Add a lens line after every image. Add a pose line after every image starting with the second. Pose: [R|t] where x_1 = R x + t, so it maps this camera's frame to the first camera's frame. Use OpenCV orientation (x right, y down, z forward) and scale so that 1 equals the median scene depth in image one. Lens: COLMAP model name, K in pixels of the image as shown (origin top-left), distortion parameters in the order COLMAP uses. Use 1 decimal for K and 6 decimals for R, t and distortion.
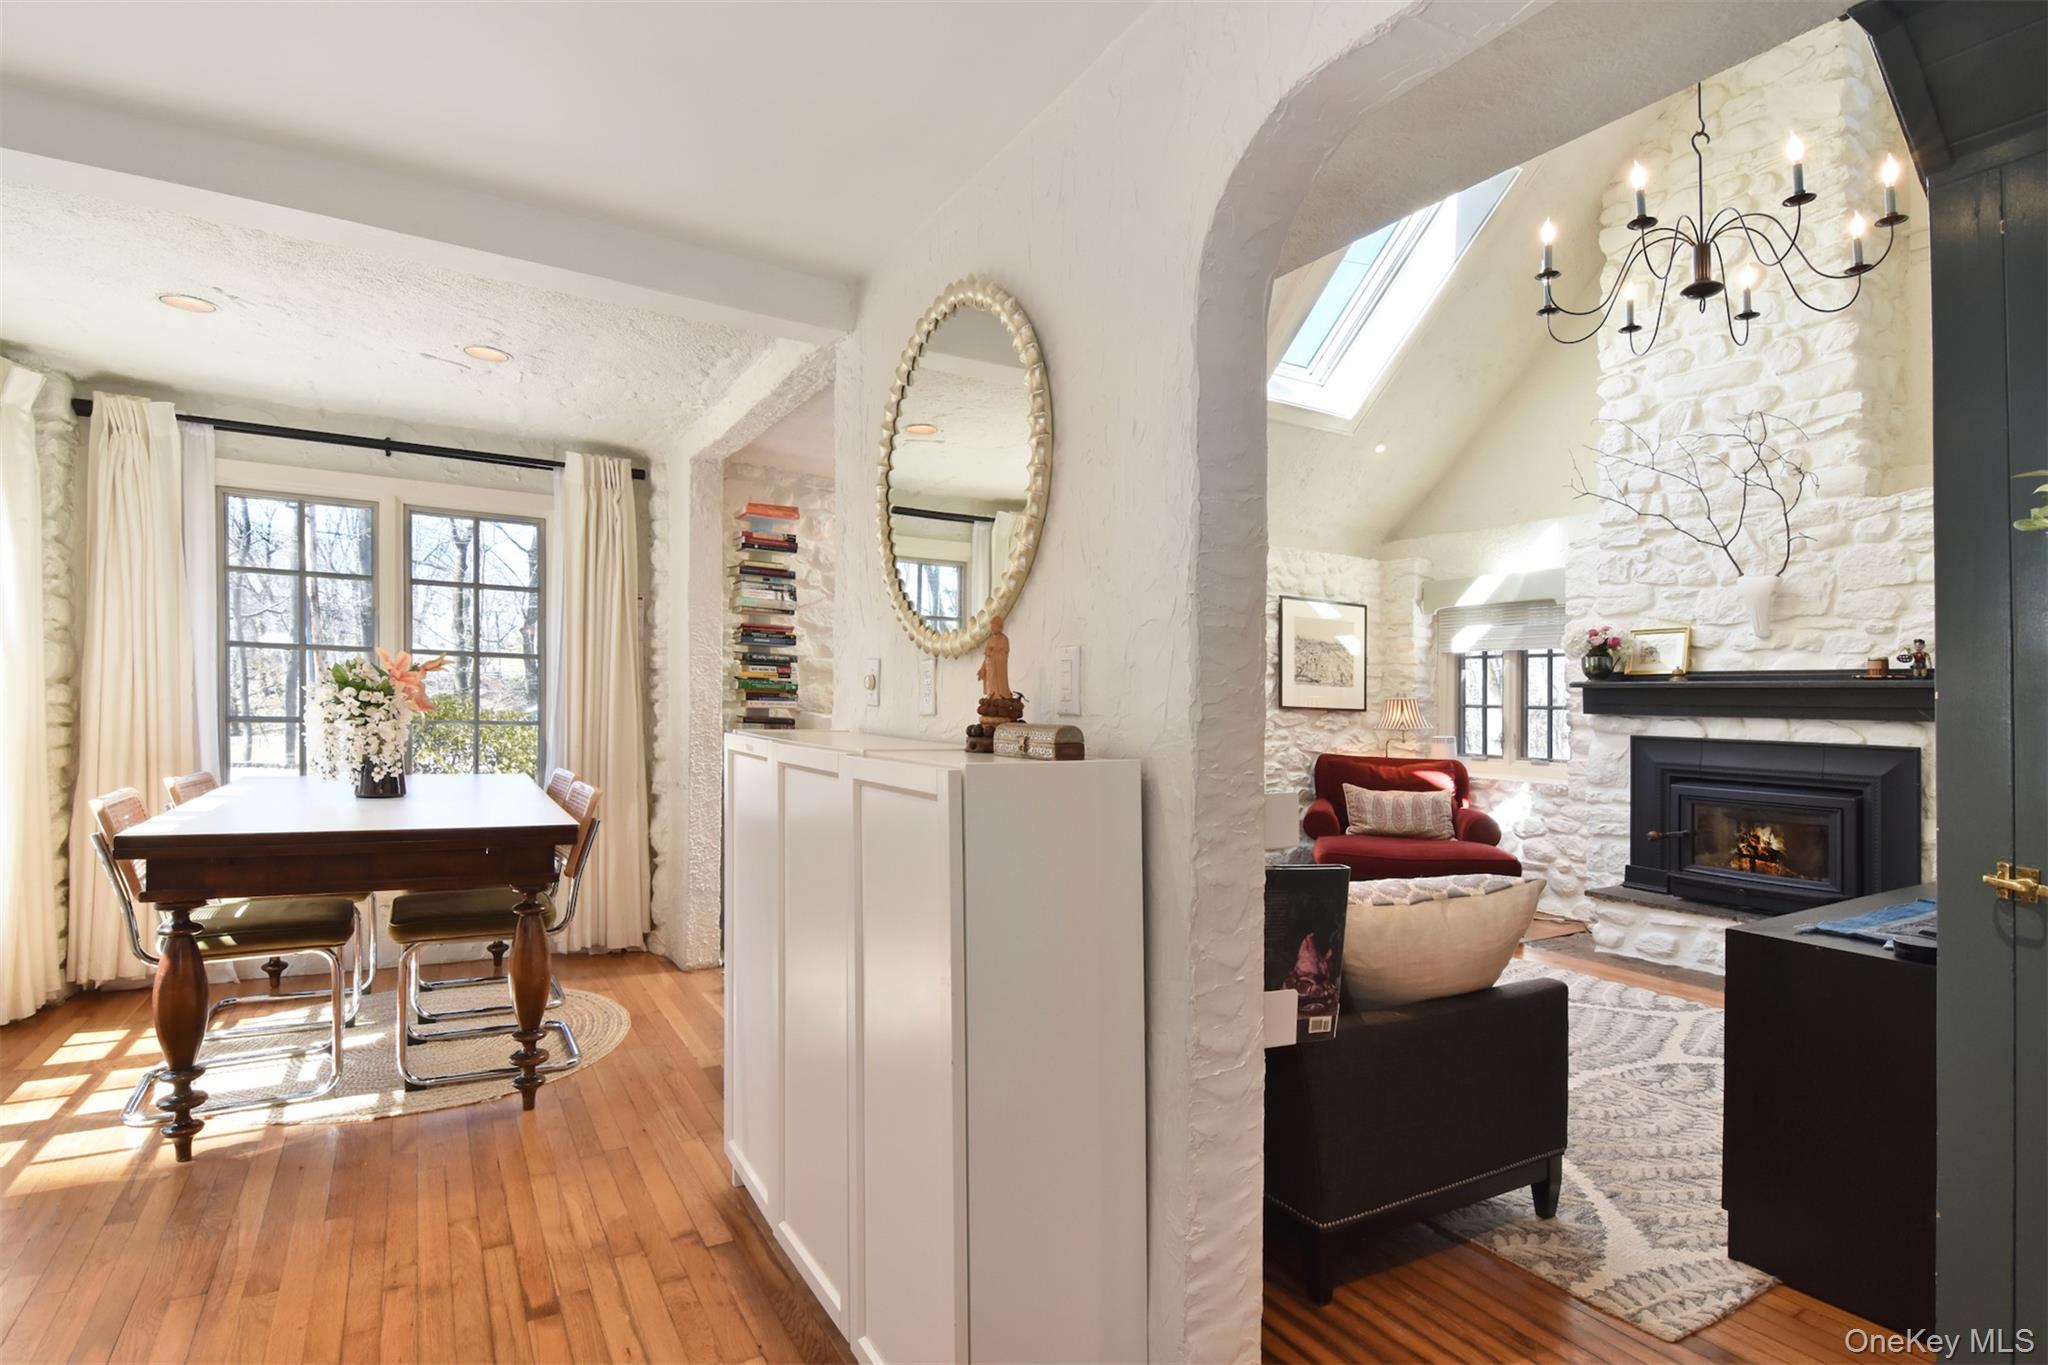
lens RADIAL K [[1008.2, 0, 991.8], [0, 1008.2, 632.9], [0, 0, 1]] dist [-0.025337, 0.000435]
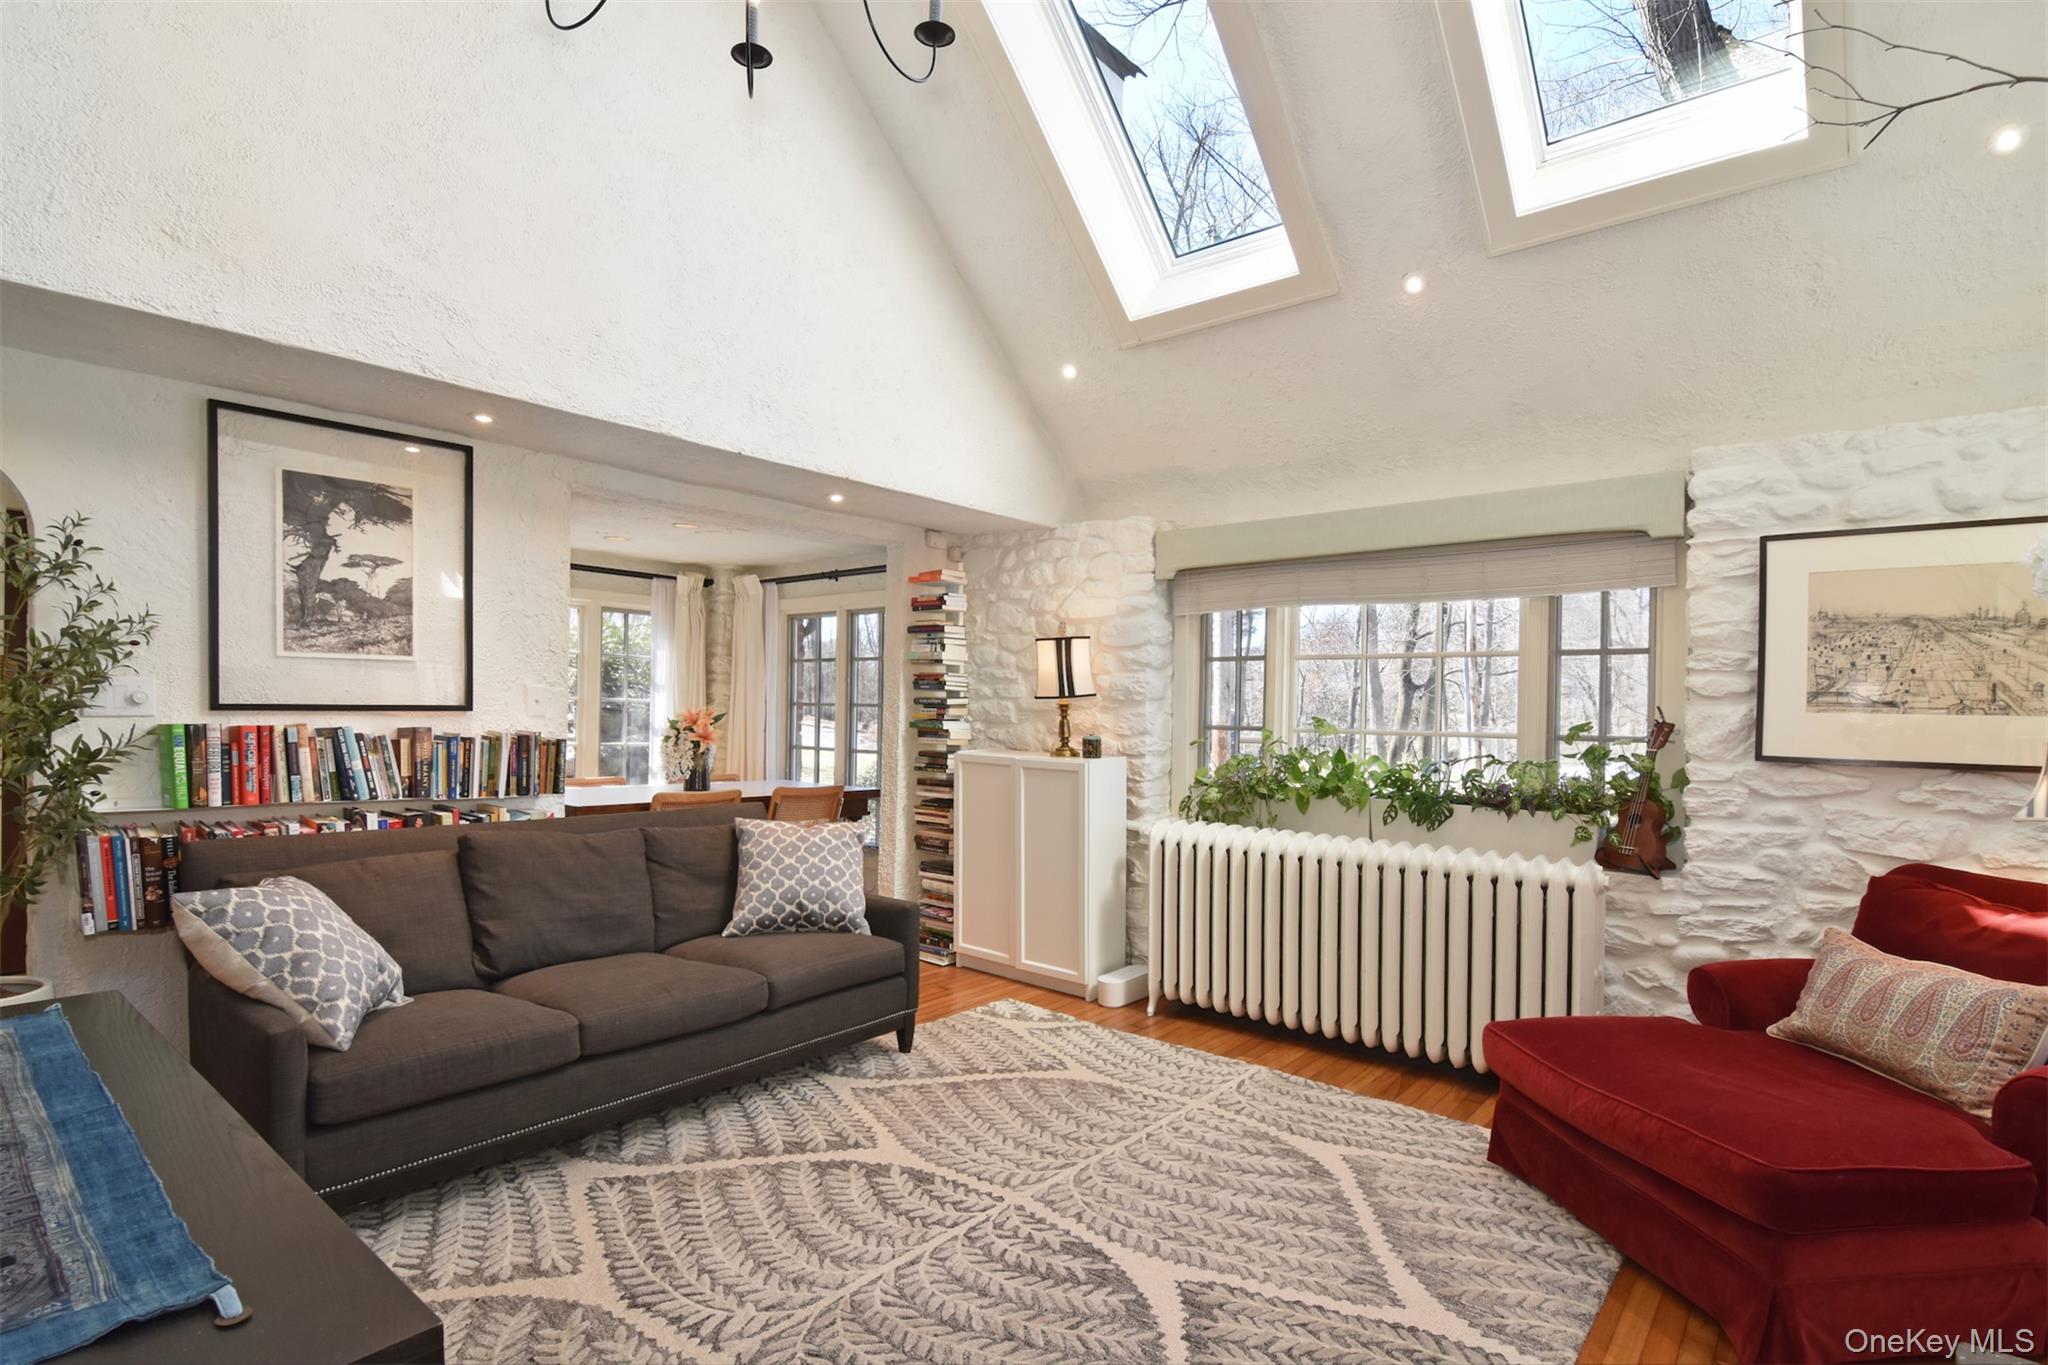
lens RADIAL K [[973.1, 0, 1024.0], [0, 973.1, 682.5], [0, 0, 1]] dist [-0.021152, -0.000056]
pose [[0.358905, -0.052514, -0.931896, 0.761366], [0.051196, 0.998021, -0.036523, 0.043638], [0.931969, -0.034601, 0.360883, 0.608215]]
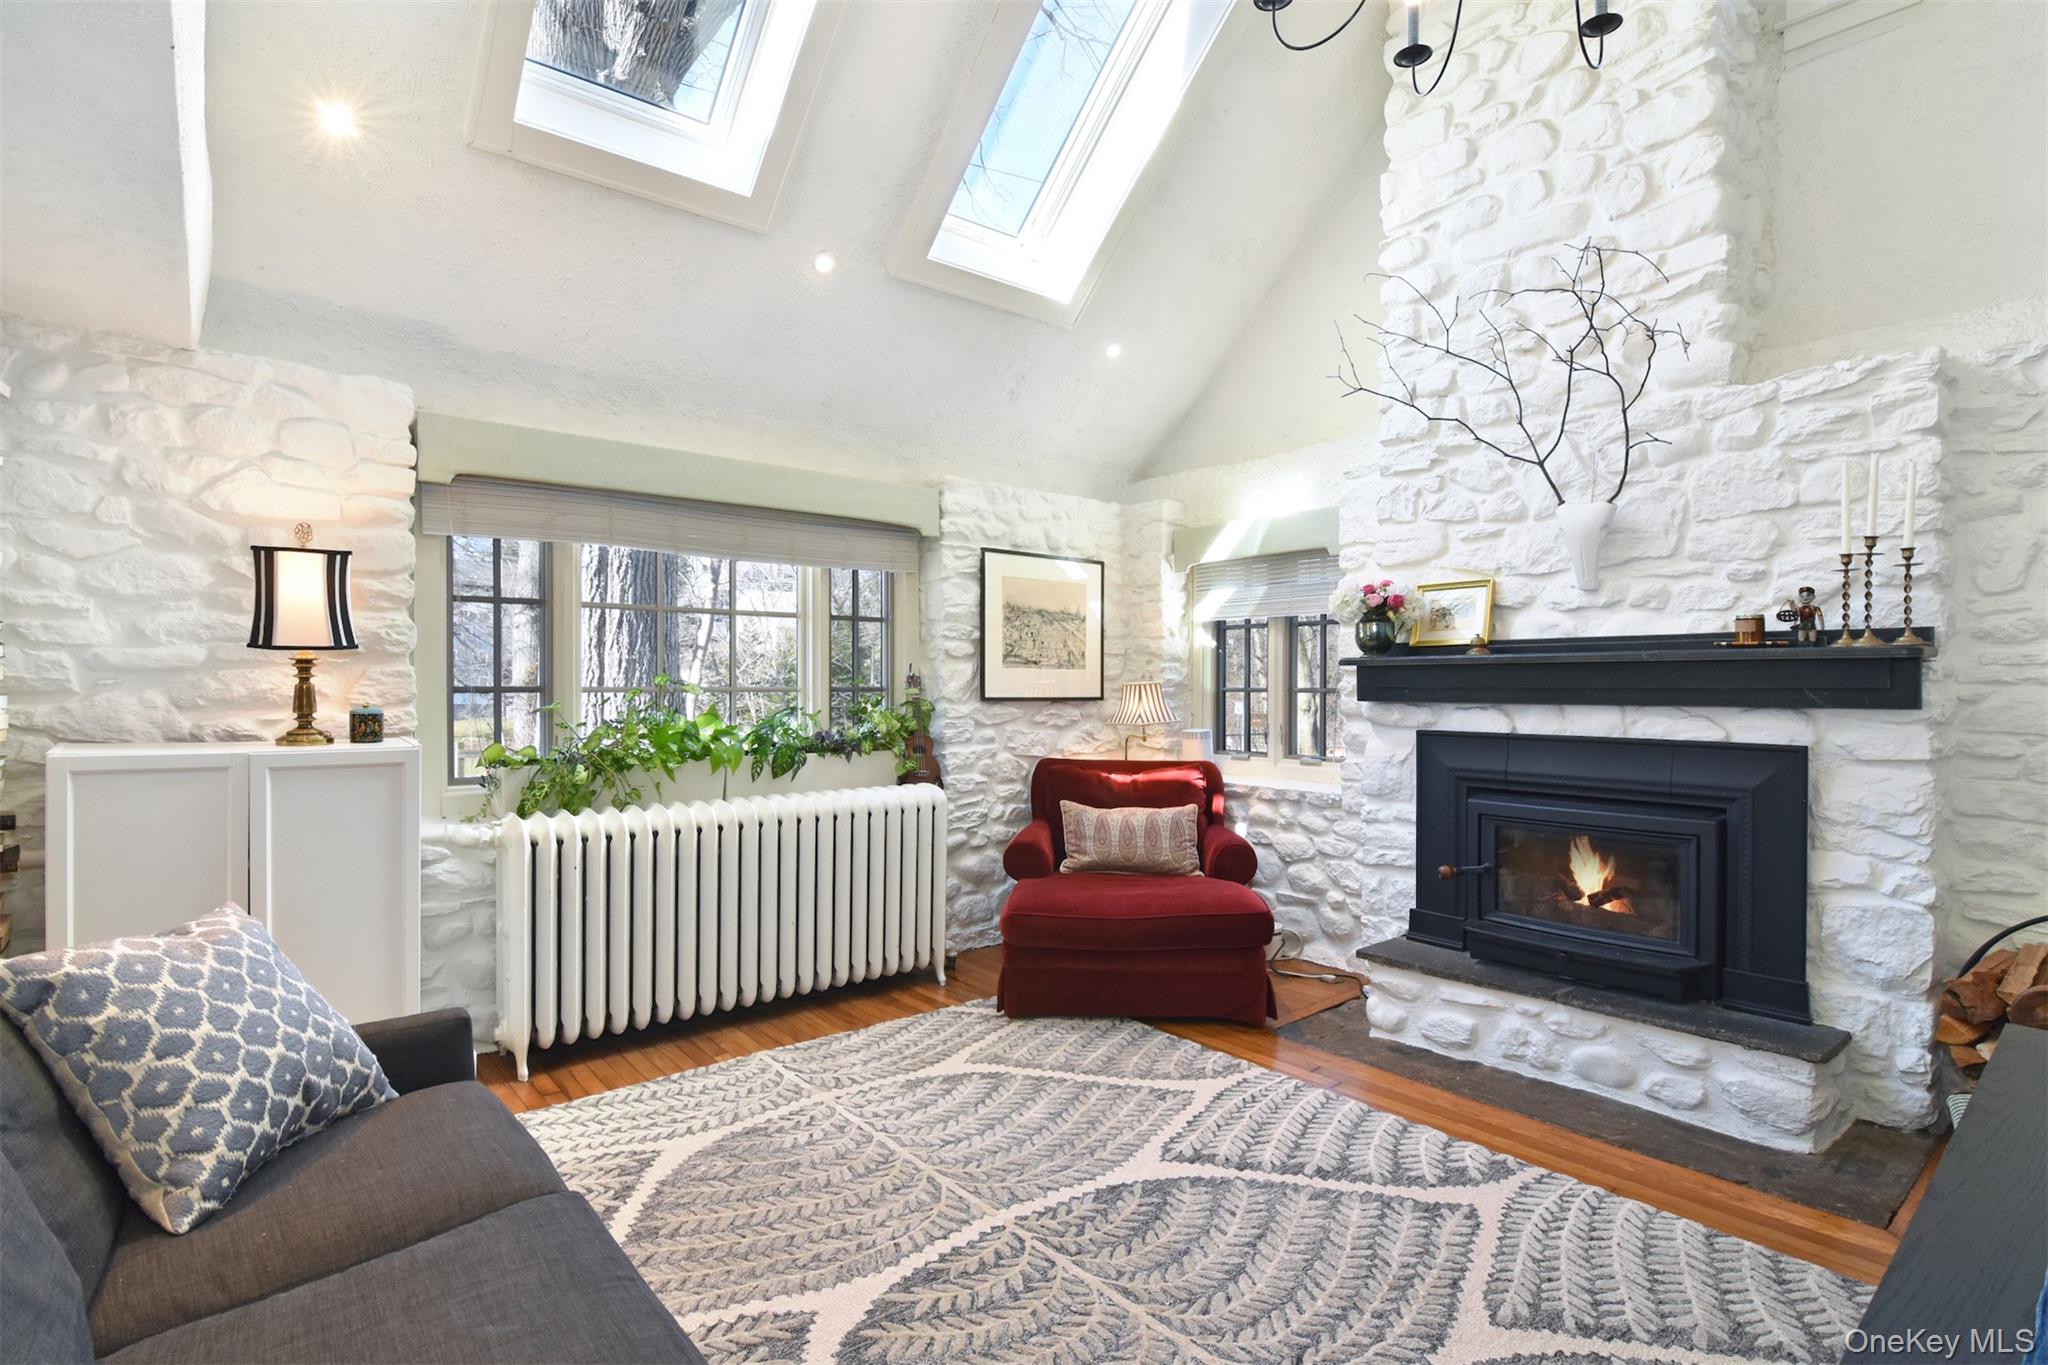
lens RADIAL K [[1009.7, 0, 1018.1], [0, 1009.7, 662.5], [0, 0, 1]] dist [-0.004408, -0.000902]
pose [[0.983607, -0.024376, 0.178669, 0.226939], [0.015433, 0.998565, 0.051274, 0.011660], [-0.179663, -0.047676, 0.982572, 0.335697]]
